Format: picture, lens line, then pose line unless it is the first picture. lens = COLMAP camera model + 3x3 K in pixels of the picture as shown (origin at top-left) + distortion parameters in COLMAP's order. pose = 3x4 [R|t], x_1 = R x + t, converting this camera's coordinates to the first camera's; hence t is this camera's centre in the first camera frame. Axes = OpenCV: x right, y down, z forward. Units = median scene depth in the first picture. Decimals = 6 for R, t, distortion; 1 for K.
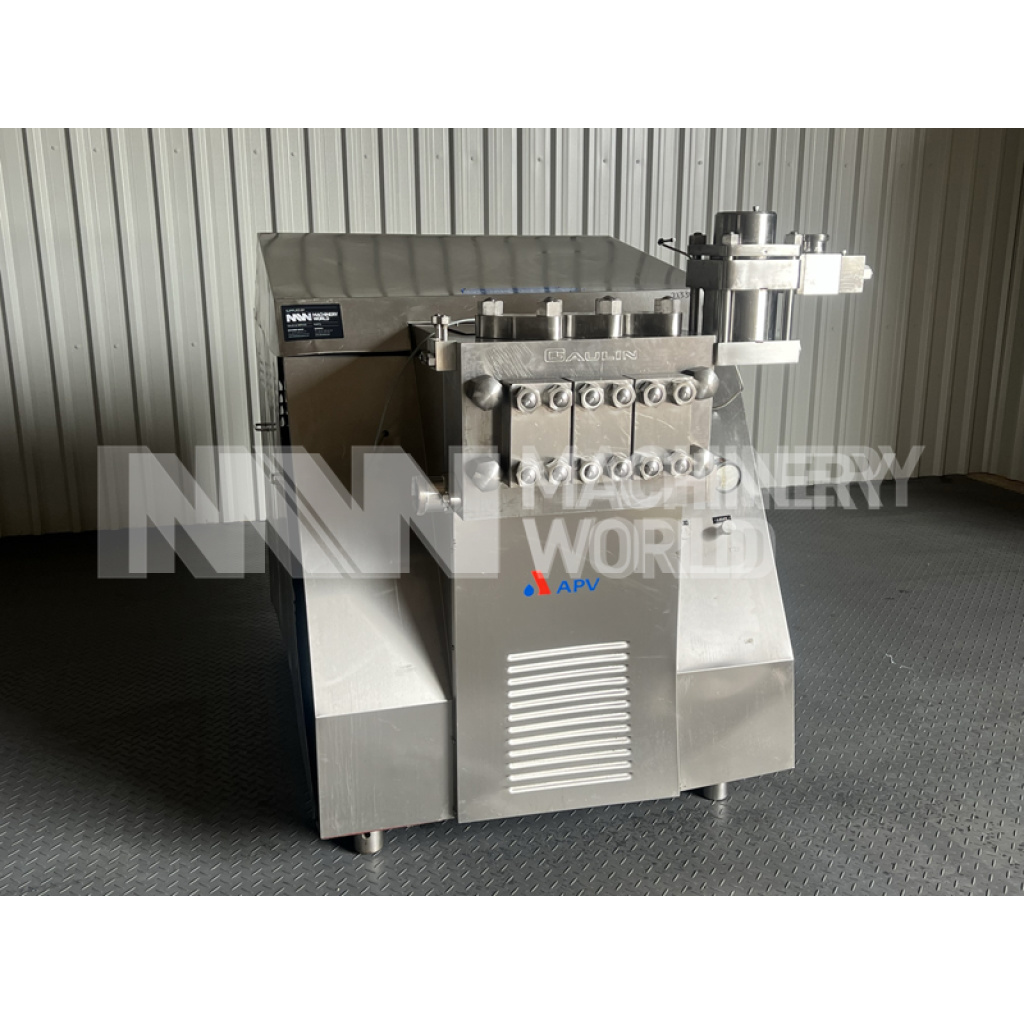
lens RADIAL K [[1023.6, 0, 512.5], [0, 1023.6, 512.6], [0, 0, 1]] dist [0.053401, 0.000000]
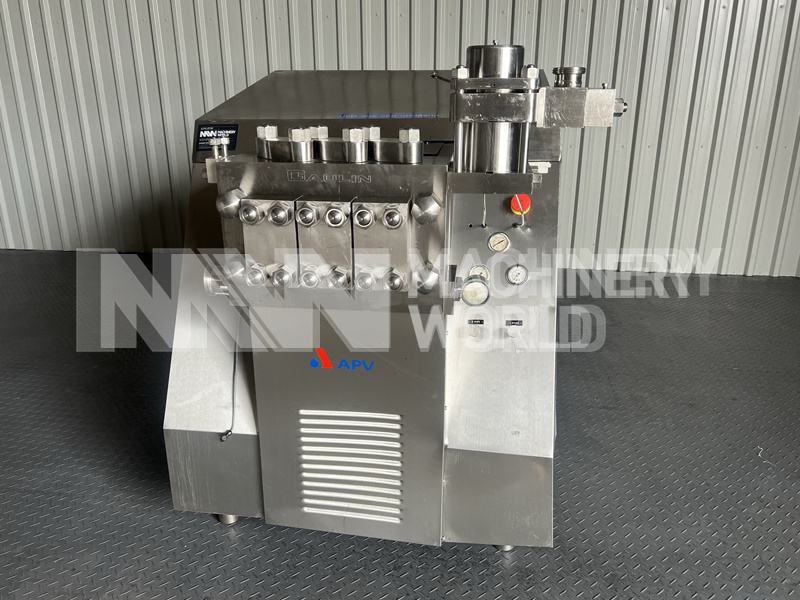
lens RADIAL K [[625.6, 0, 397.7], [0, 625.6, 296.0], [0, 0, 1]] dist [0.037710, -0.003584]
pose [[0.915527, 0.128066, -0.381327, 0.370564], [-0.097314, 0.990322, 0.098952, -0.085371], [0.390309, -0.053485, 0.919129, 0.327262]]
